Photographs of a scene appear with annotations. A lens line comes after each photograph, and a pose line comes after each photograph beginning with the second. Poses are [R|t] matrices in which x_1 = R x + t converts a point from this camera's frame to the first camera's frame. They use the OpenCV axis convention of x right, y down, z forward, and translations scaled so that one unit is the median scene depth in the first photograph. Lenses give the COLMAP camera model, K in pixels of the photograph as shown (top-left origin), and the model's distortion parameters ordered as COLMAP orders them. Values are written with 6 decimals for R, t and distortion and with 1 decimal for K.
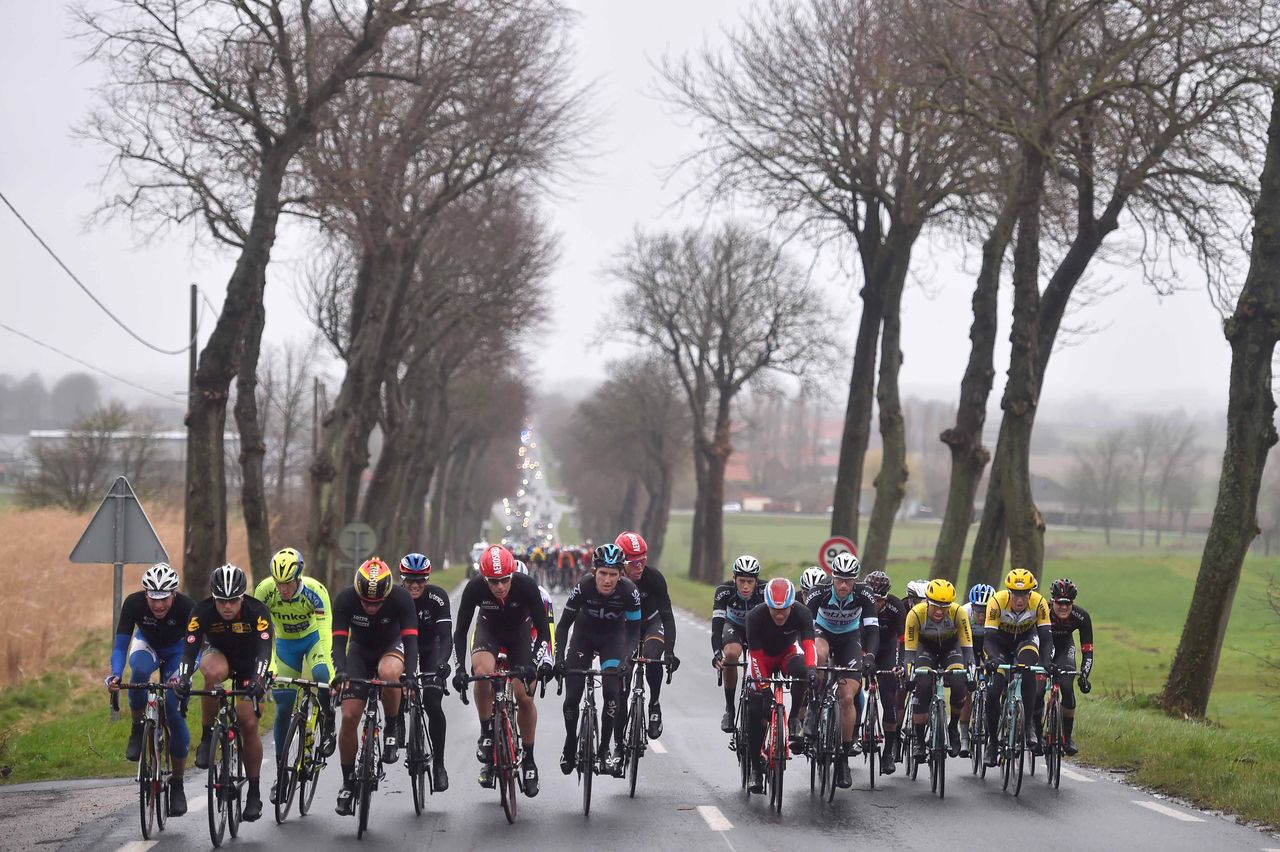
lens RADIAL K [[4554.9, 0, 640.2], [0, 4554.9, 426.0], [0, 0, 1]] dist [0.252325, 0.000000]
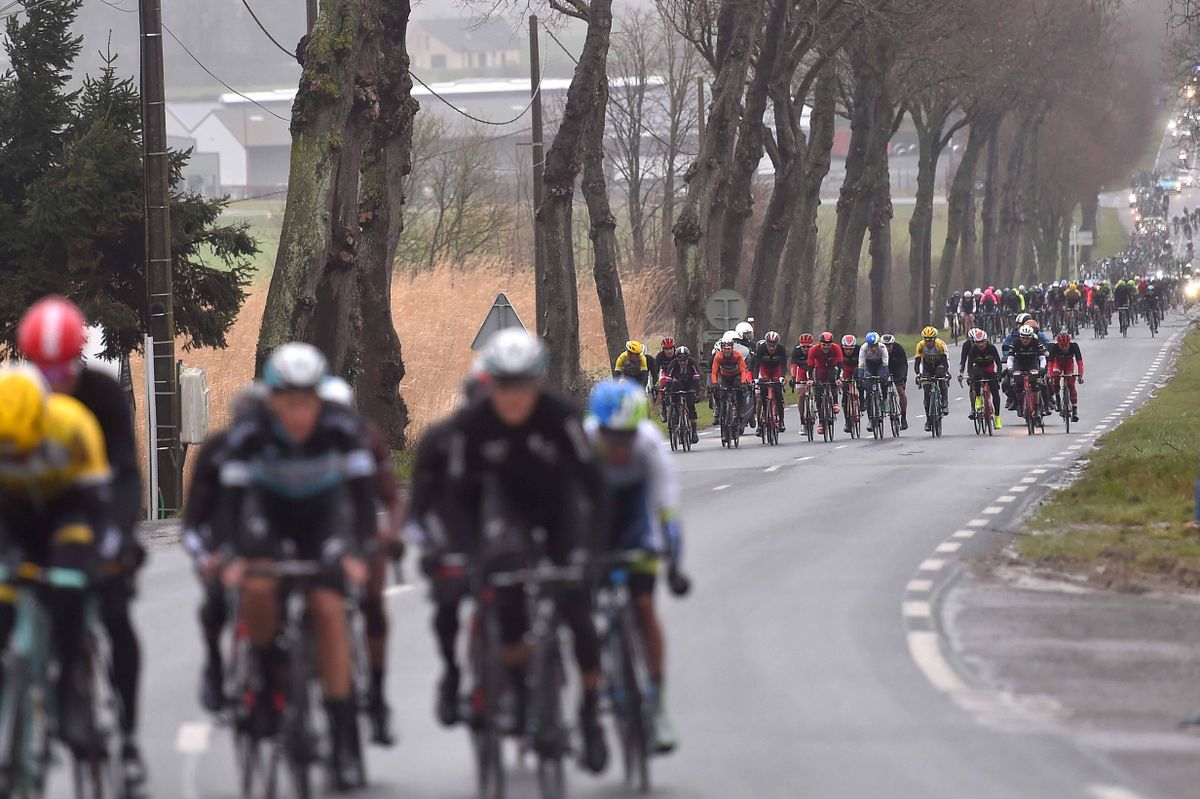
lens RADIAL K [[6979.4, 0, 600.6], [0, 6979.4, 399.6], [0, 0, 1]] dist [-7.646826, 0.000000]
pose [[0.994787, -0.049011, -0.089421, 0.032462], [0.052623, 0.997872, 0.038489, -0.010333], [0.087344, -0.042993, 0.995250, -0.340985]]
